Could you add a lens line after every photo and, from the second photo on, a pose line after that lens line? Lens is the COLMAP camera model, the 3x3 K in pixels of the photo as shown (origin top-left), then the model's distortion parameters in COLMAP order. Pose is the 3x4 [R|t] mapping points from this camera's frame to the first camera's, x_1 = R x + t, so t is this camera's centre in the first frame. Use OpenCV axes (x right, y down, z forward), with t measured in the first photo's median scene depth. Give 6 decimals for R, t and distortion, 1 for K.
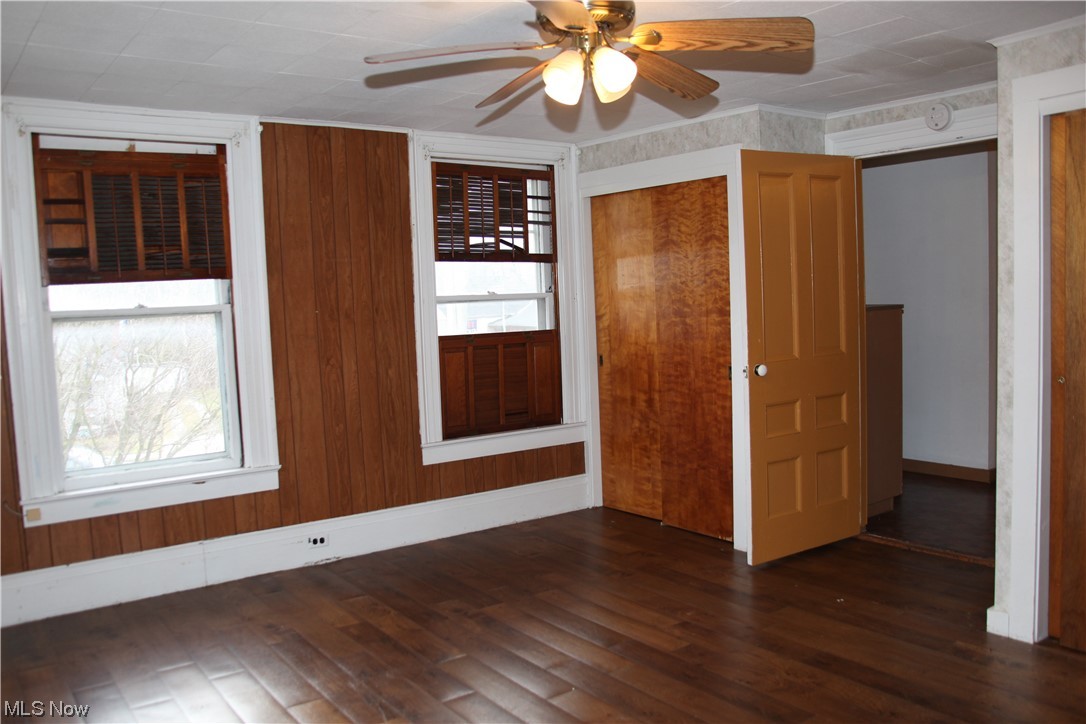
lens RADIAL K [[887.3, 0, 543.0], [0, 887.3, 362.0], [0, 0, 1]] dist [-0.136739, 0.085122]
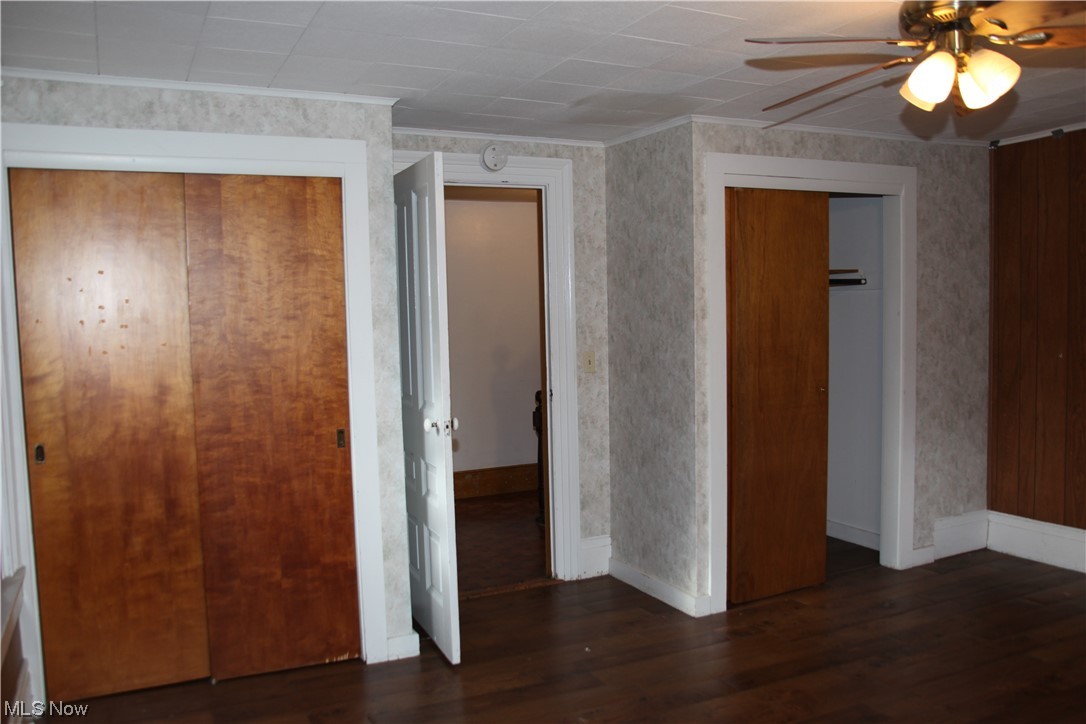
lens RADIAL K [[887.3, 0, 543.0], [0, 887.3, 362.0], [0, 0, 1]] dist [-0.136739, 0.085122]
pose [[0.194801, -0.025590, 0.980509, -0.484699], [0.089719, 0.995934, 0.008167, -0.042657], [-0.976731, 0.086379, 0.196305, 0.665227]]
